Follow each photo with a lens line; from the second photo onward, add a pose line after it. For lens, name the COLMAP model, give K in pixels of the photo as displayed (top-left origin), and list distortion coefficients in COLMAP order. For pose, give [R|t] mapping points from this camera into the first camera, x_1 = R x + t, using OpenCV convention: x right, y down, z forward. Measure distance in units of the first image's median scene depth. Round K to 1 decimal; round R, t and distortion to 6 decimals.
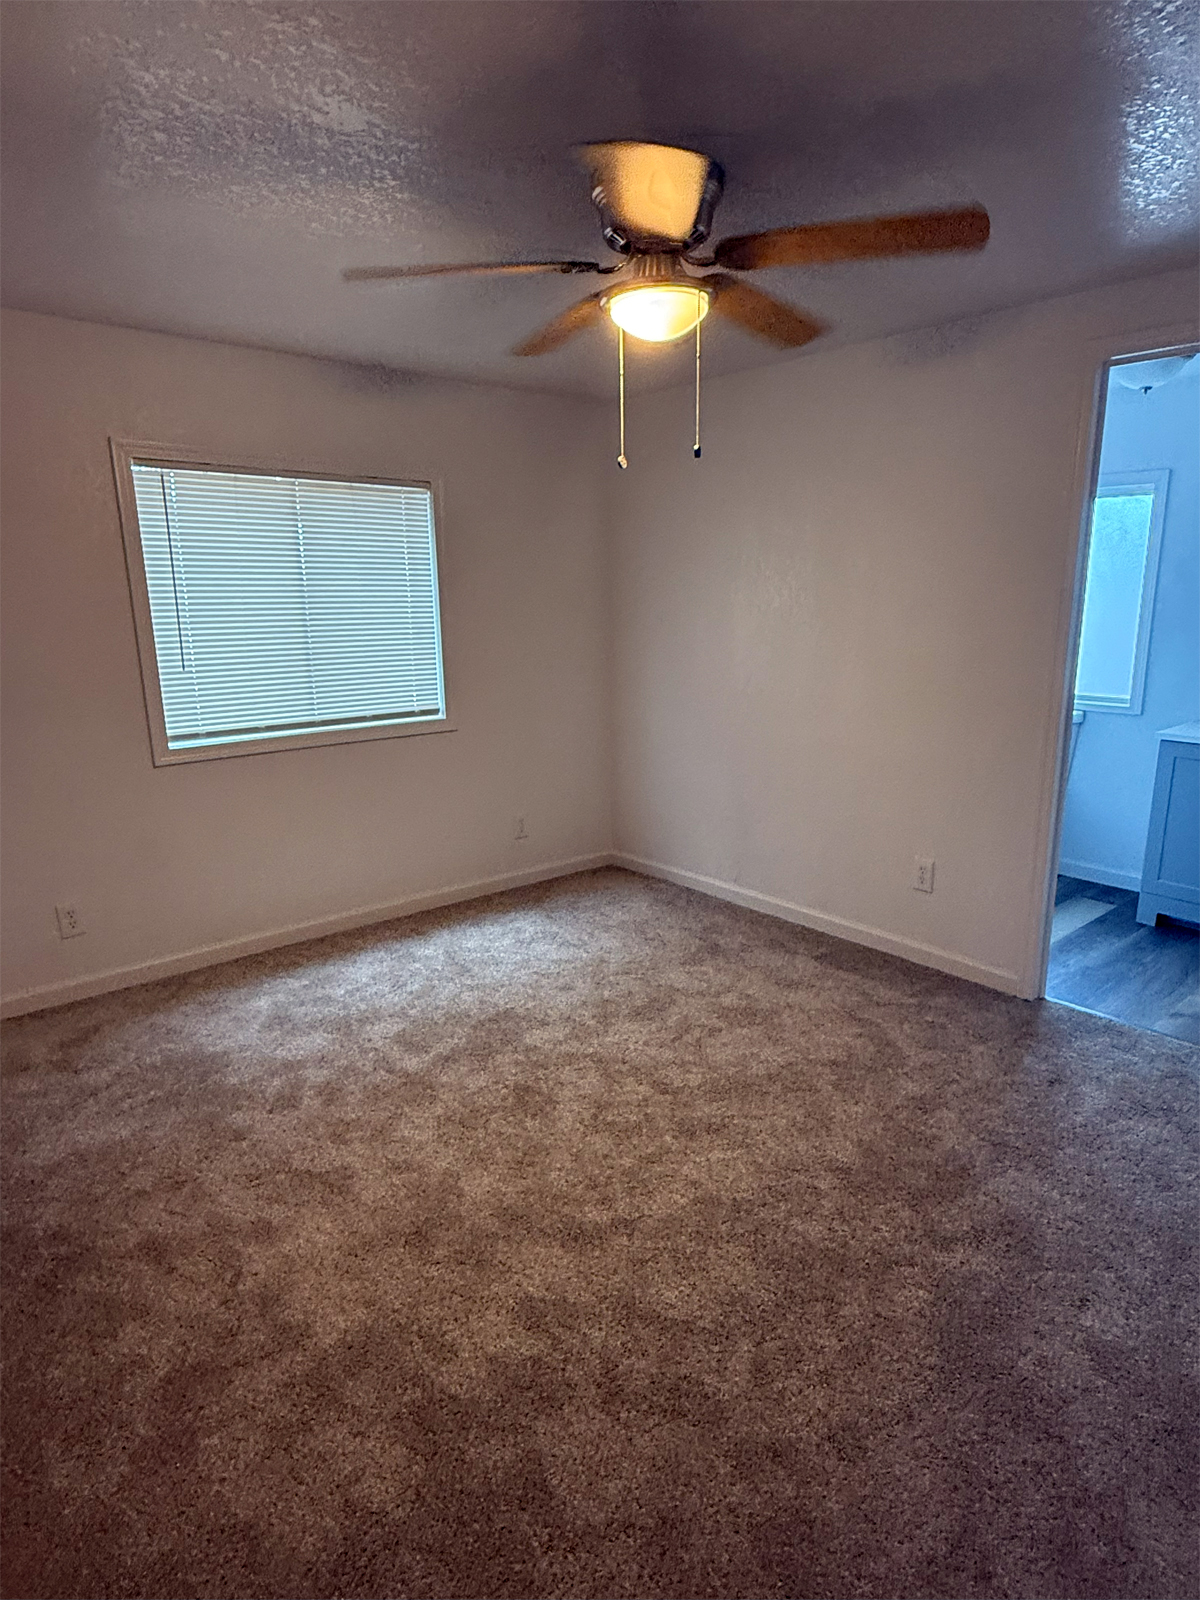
lens RADIAL K [[914.9, 0, 600.0], [0, 914.9, 800.0], [0, 0, 1]] dist [-0.002305, -0.001028]
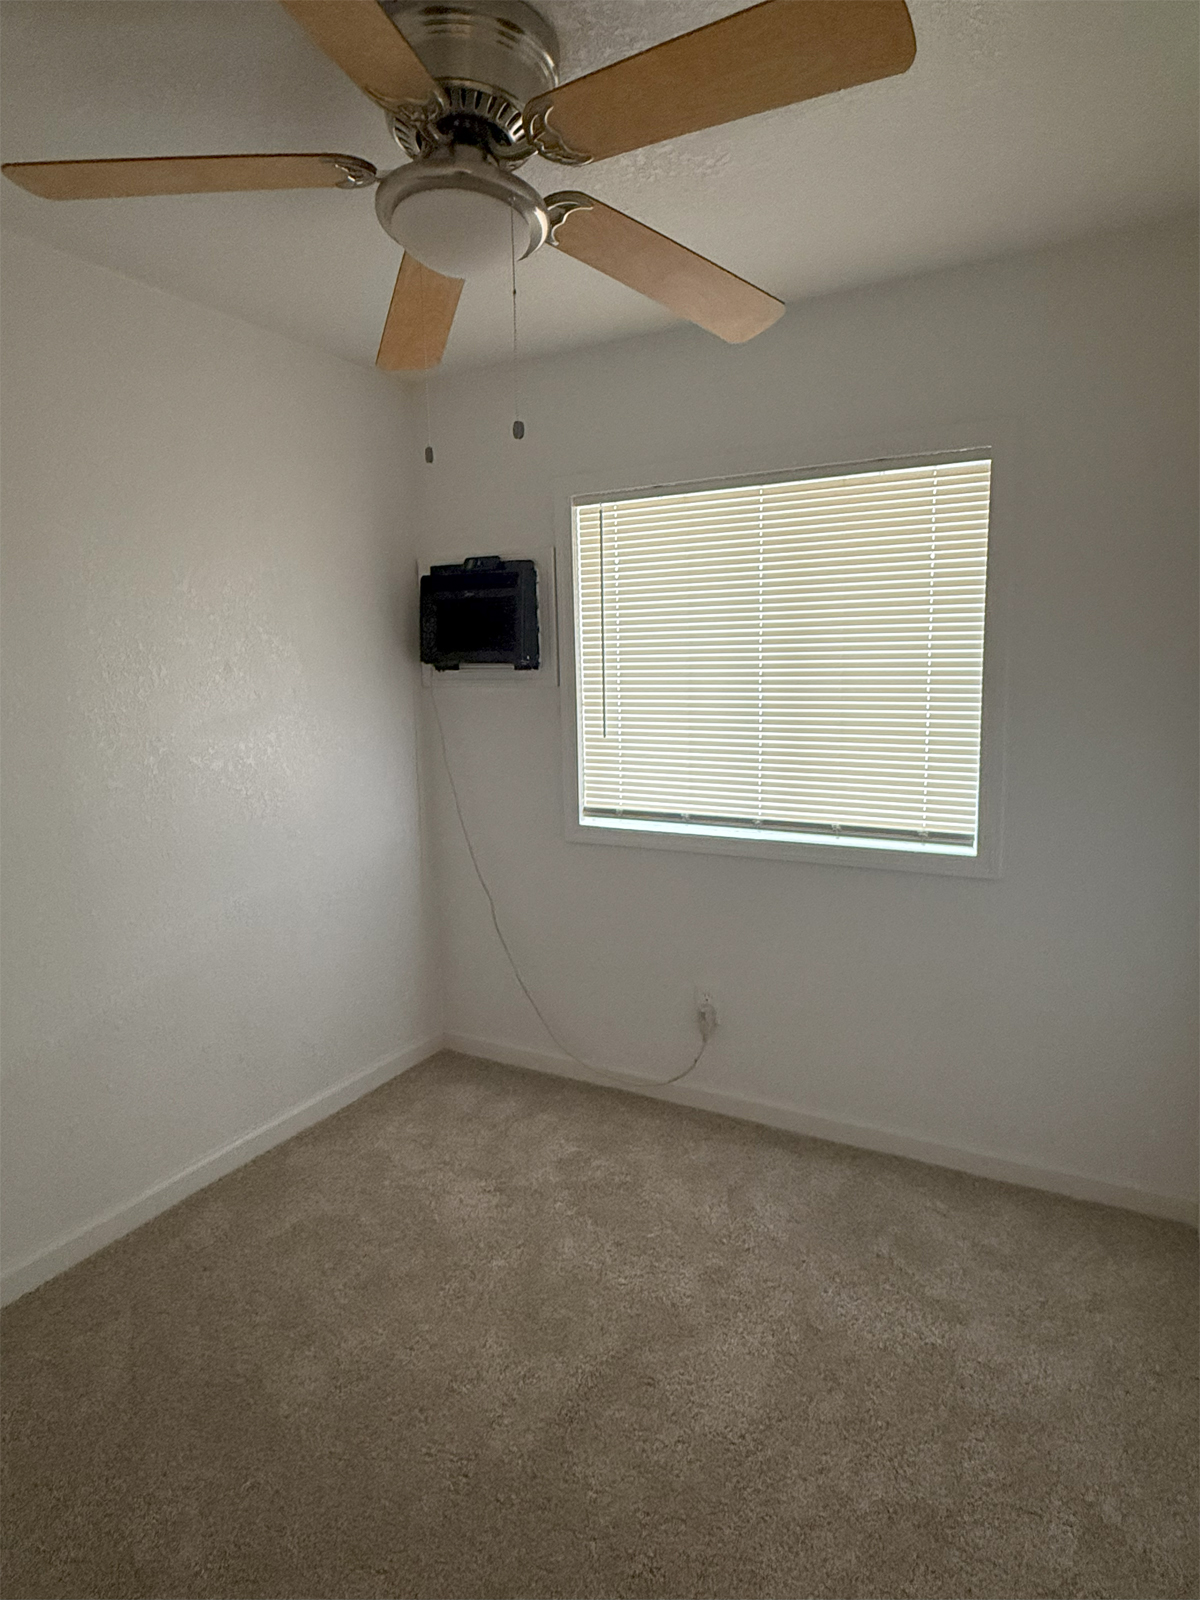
lens RADIAL K [[914.9, 0, 600.0], [0, 914.9, 800.0], [0, 0, 1]] dist [-0.002305, -0.001028]
pose [[0.325872, 0.137108, -0.935419, 0.336498], [-0.192465, 0.978329, 0.076348, -0.141889], [0.925616, 0.155156, 0.345198, 0.683611]]
